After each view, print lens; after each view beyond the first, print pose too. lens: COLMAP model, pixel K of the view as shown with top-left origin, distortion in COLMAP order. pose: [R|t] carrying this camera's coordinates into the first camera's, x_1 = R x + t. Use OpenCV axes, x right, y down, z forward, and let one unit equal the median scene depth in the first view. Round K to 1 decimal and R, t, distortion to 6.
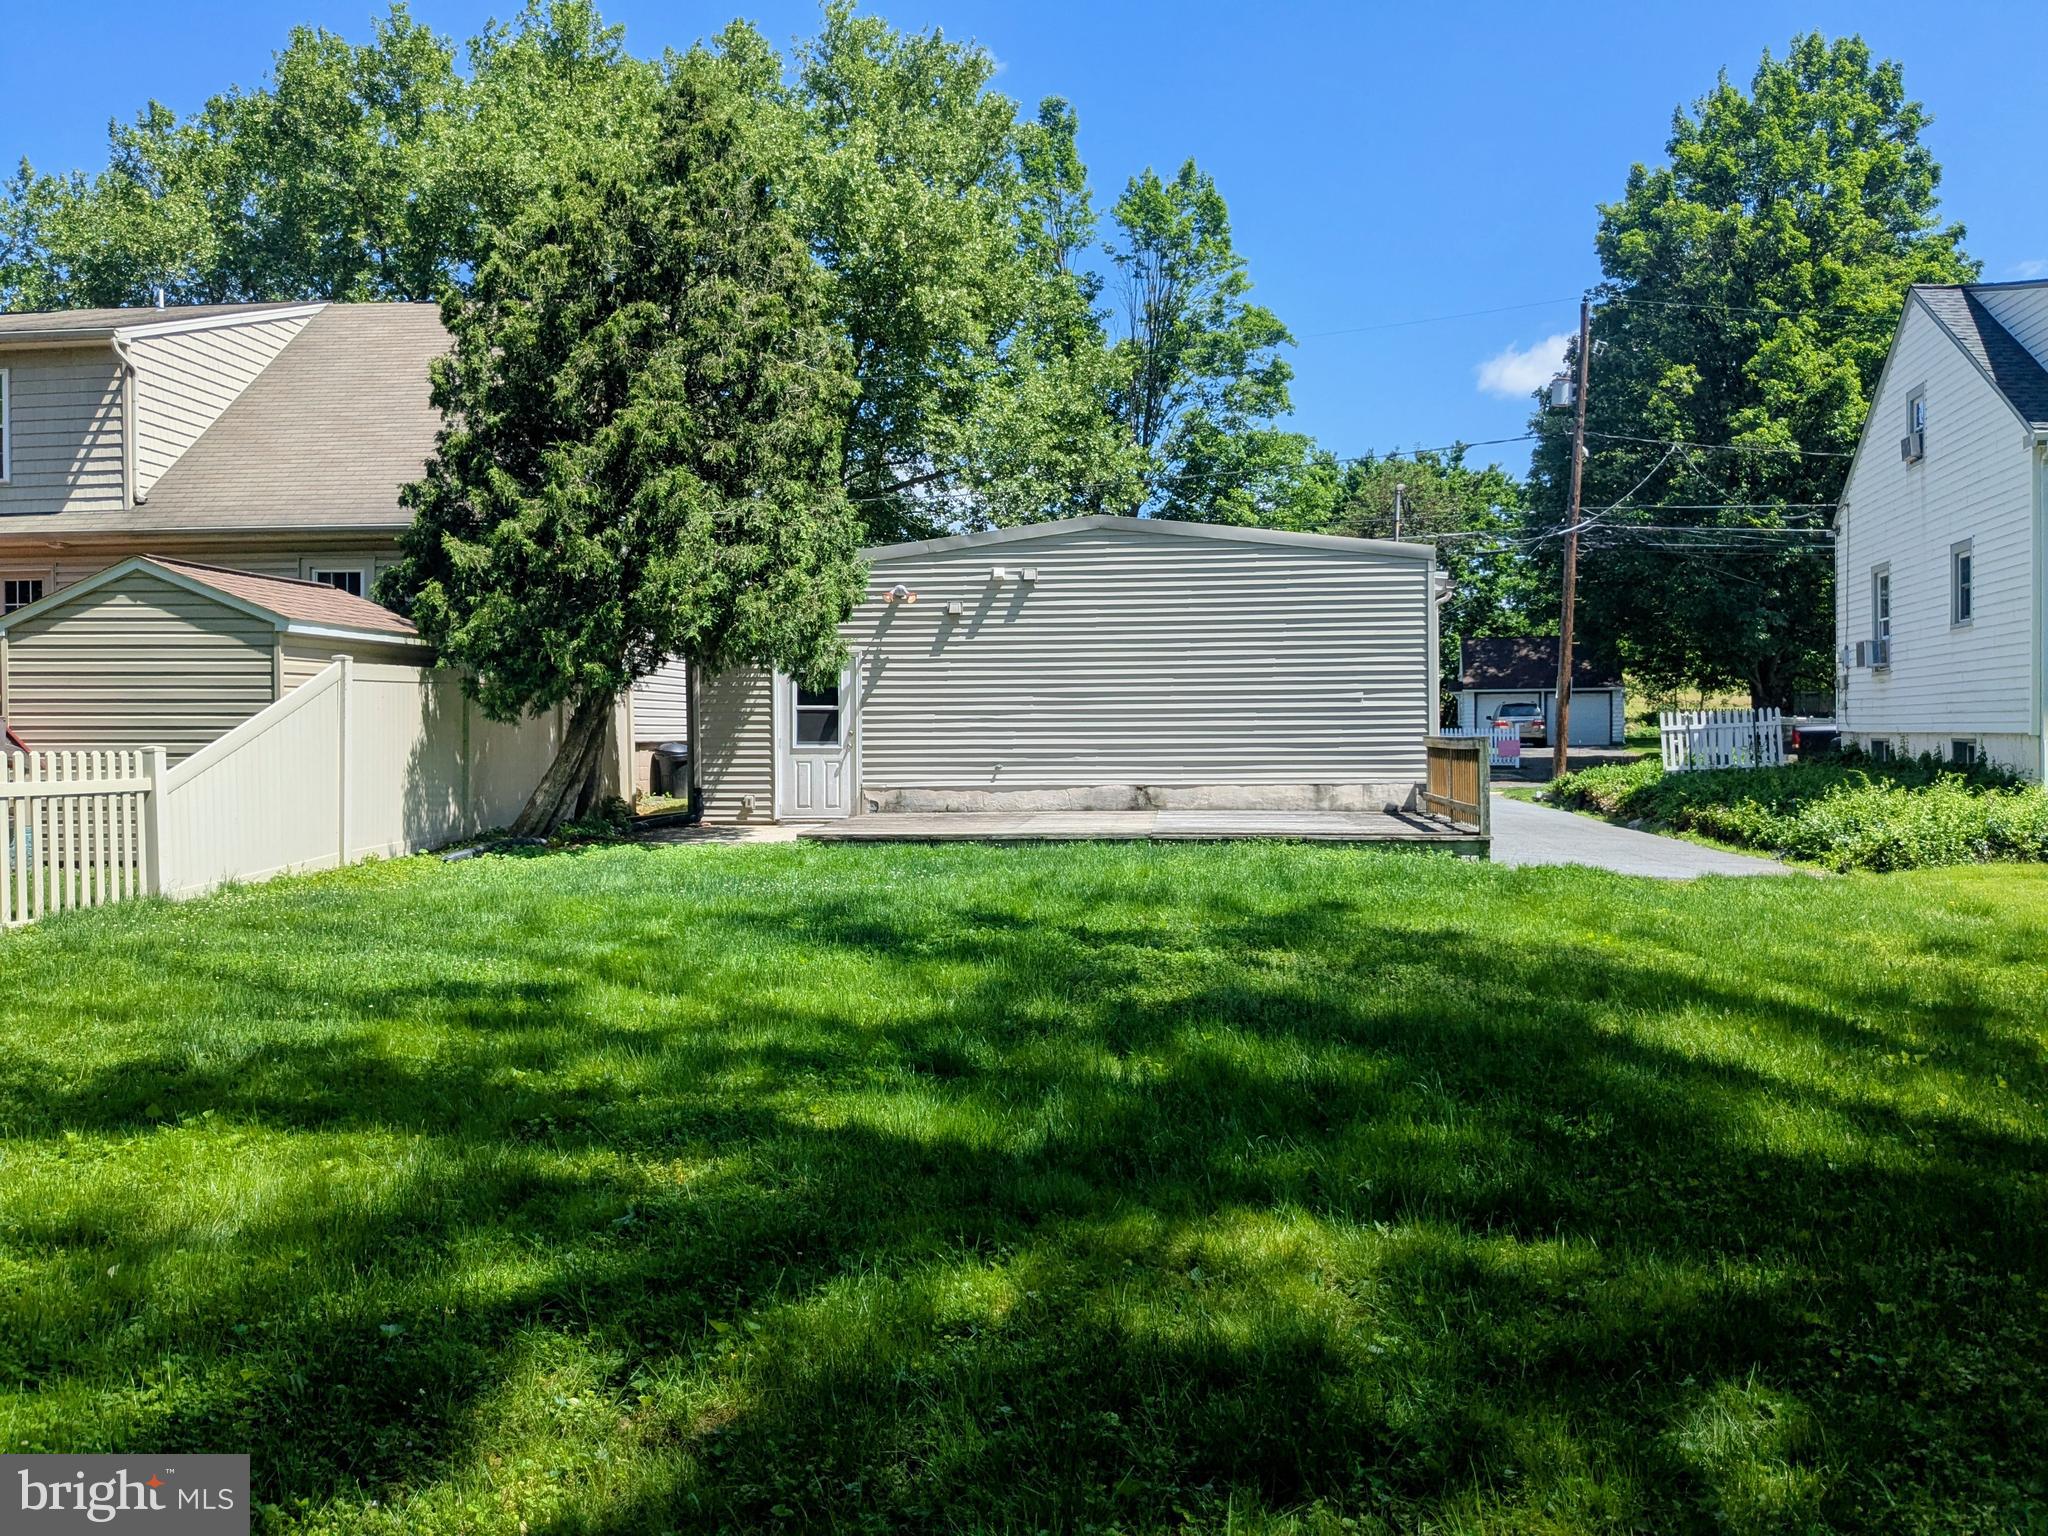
lens RADIAL K [[1590.3, 0, 1024.0], [0, 1590.3, 768.0], [0, 0, 1]] dist [-0.000199, -0.001142]
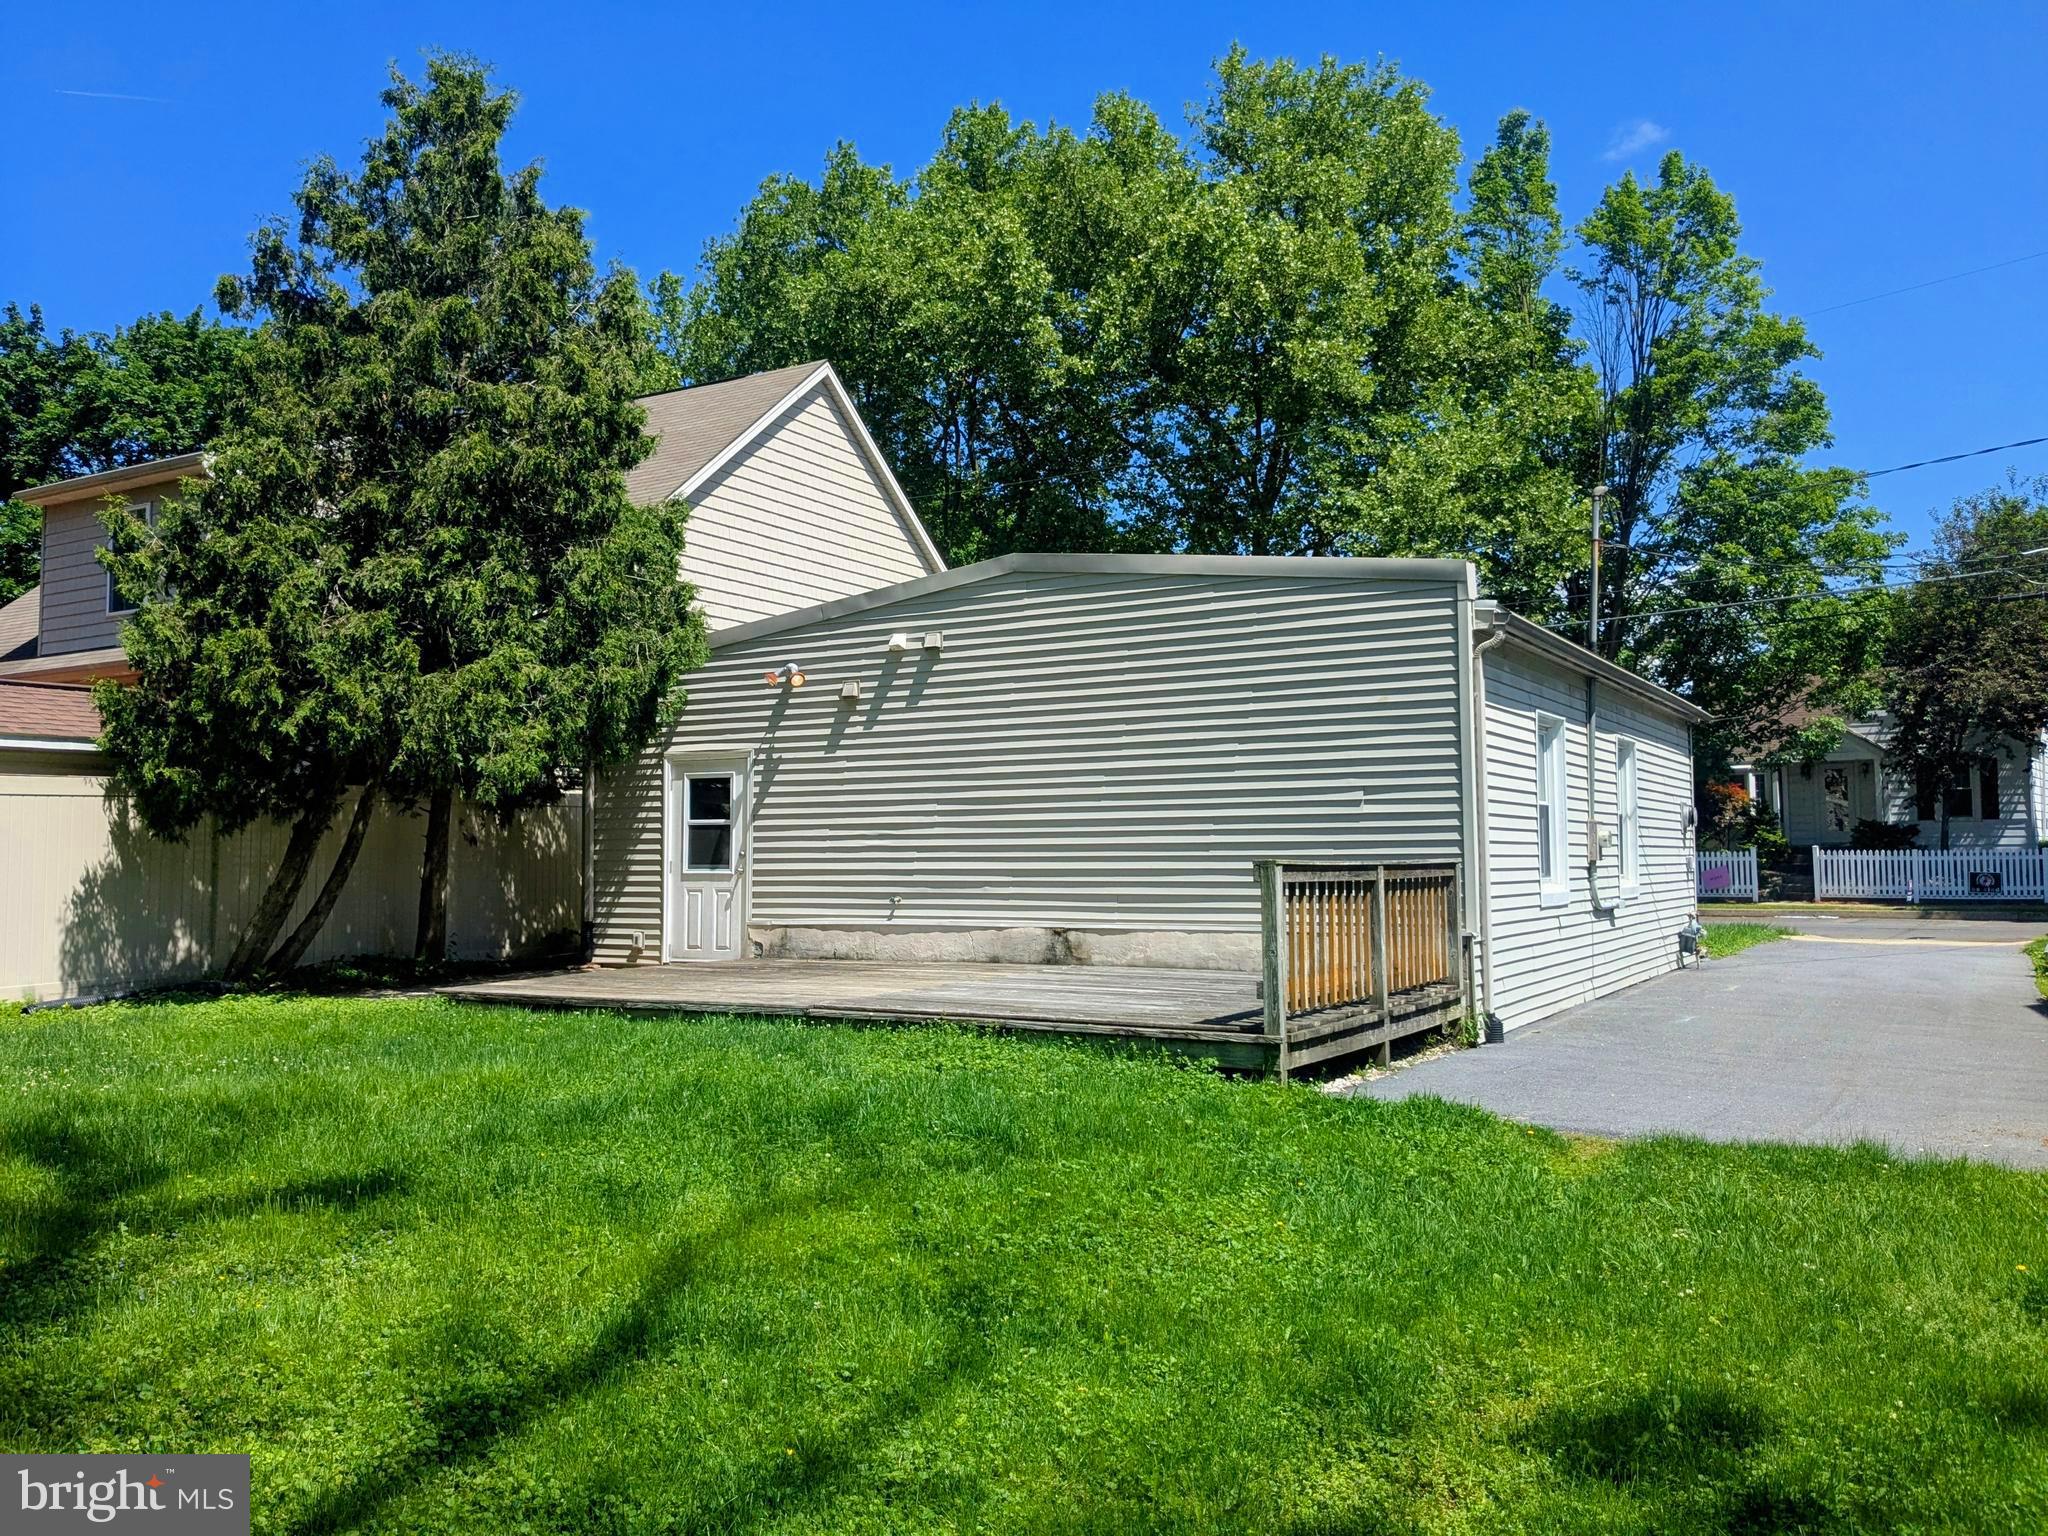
lens RADIAL K [[1611.8, 0, 1024.0], [0, 1611.8, 768.0], [0, 0, 1]] dist [0.016180, 0.004246]
pose [[0.914189, -0.021976, -0.404693, 0.340510], [-0.008108, 0.997337, -0.072472, -0.007917], [0.405208, 0.069534, 0.911576, 0.330268]]
